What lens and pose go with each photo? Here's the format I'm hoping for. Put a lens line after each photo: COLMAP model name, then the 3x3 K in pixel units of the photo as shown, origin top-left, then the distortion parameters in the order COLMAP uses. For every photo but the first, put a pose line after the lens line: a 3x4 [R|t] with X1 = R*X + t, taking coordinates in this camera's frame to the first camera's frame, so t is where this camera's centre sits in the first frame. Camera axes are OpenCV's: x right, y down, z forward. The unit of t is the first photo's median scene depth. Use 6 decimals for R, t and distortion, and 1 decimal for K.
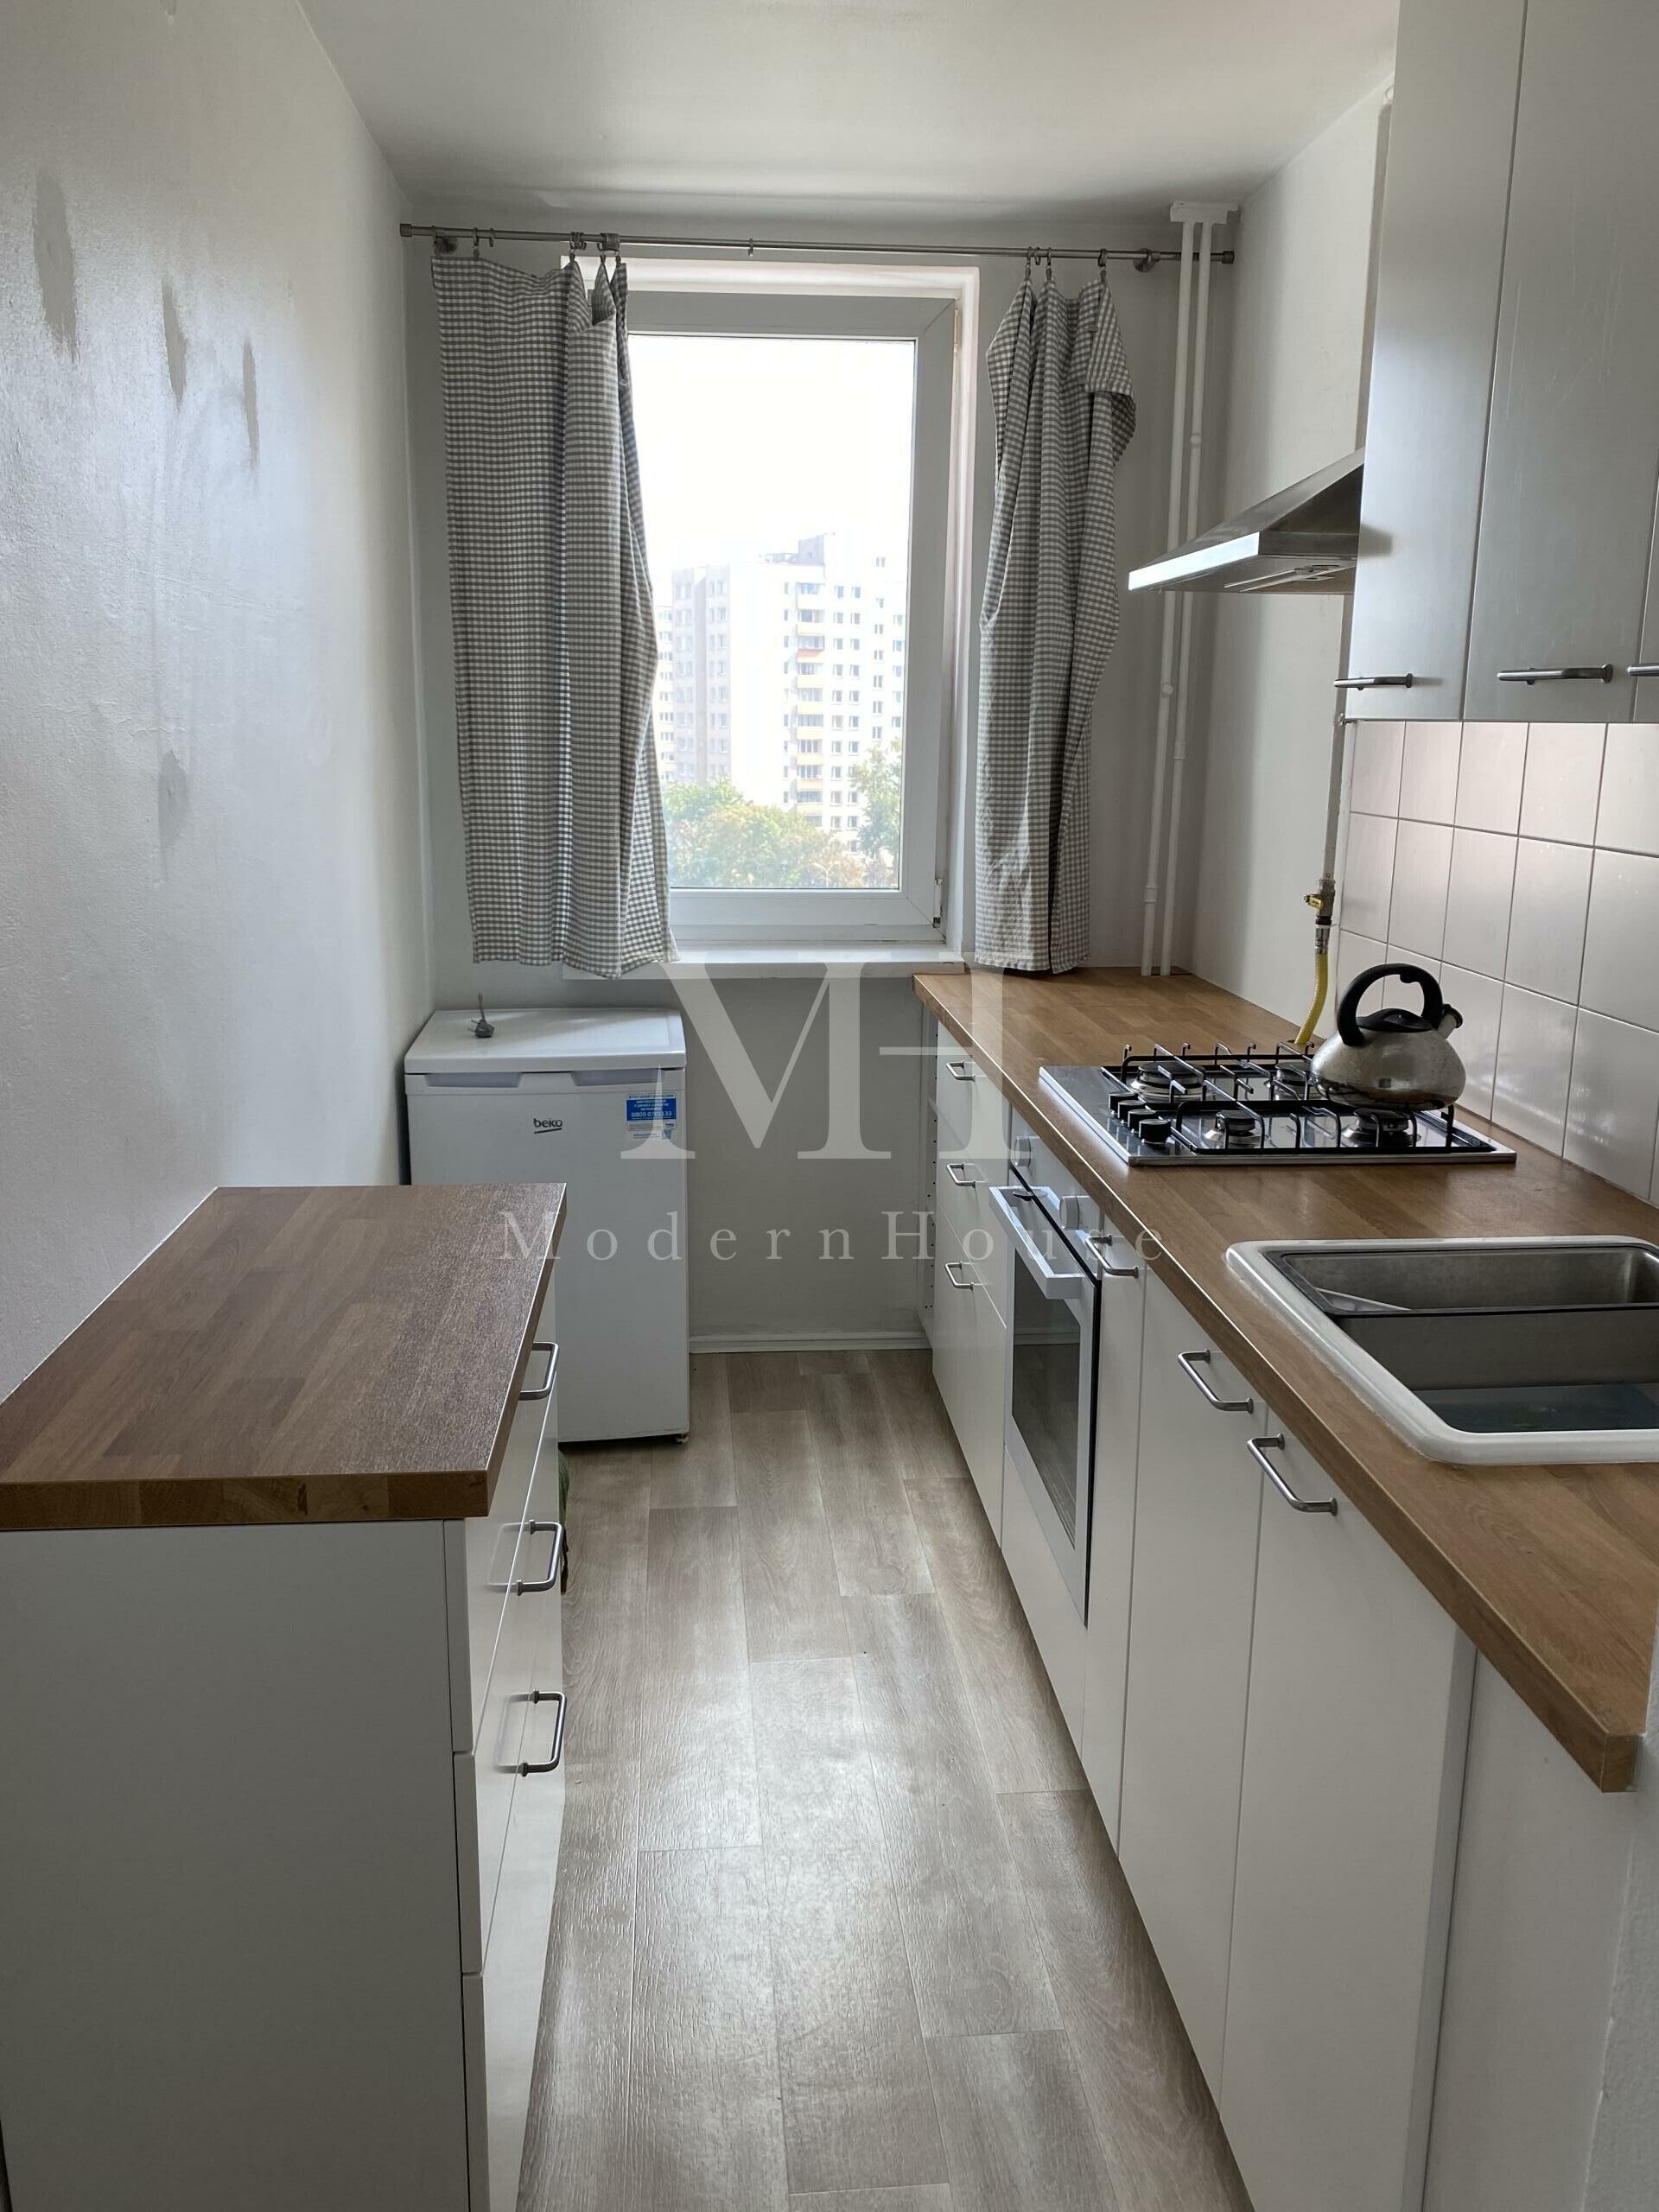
lens RADIAL K [[1672.0, 0, 853.1], [0, 1672.0, 1113.7], [0, 0, 1]] dist [0.005072, -0.008293]
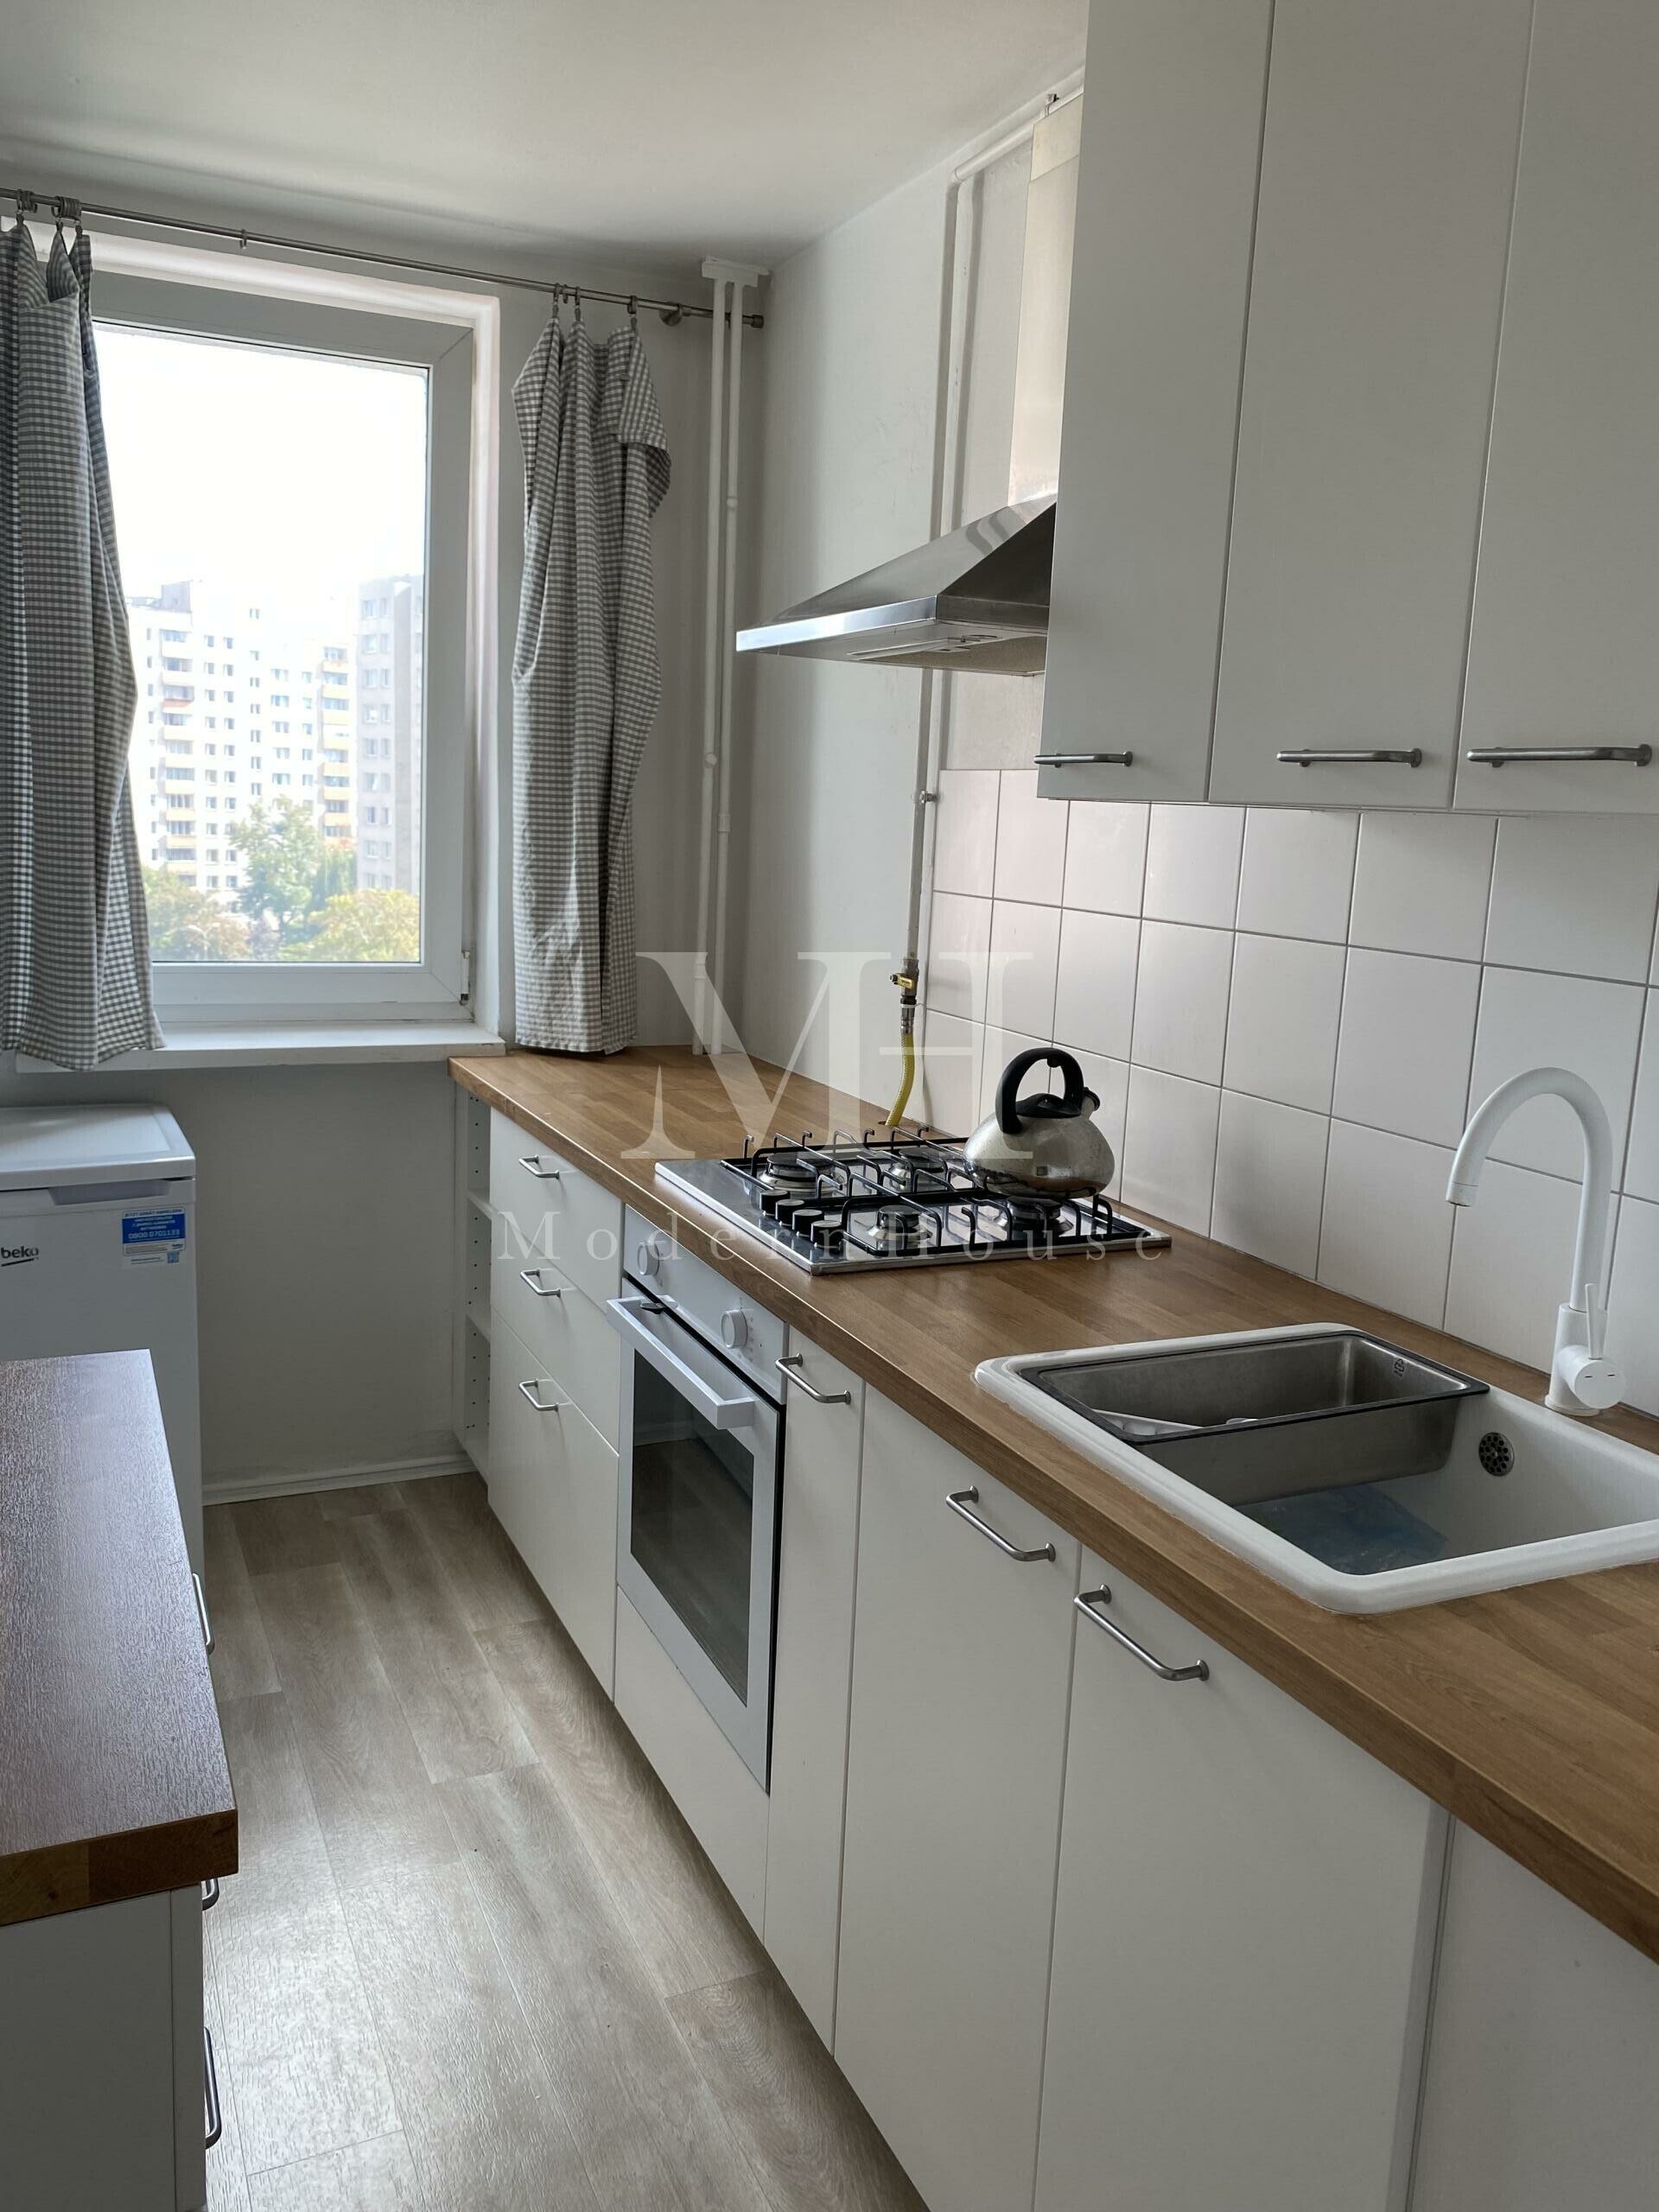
lens RADIAL K [[1672.4, 0, 829.5], [0, 1672.4, 1106.0], [0, 0, 1]] dist [0.011698, -0.001837]
pose [[0.941994, -0.029459, 0.334334, -0.078798], [0.043575, 0.998444, -0.034799, -0.017972], [-0.332789, 0.047349, 0.941812, 0.085398]]
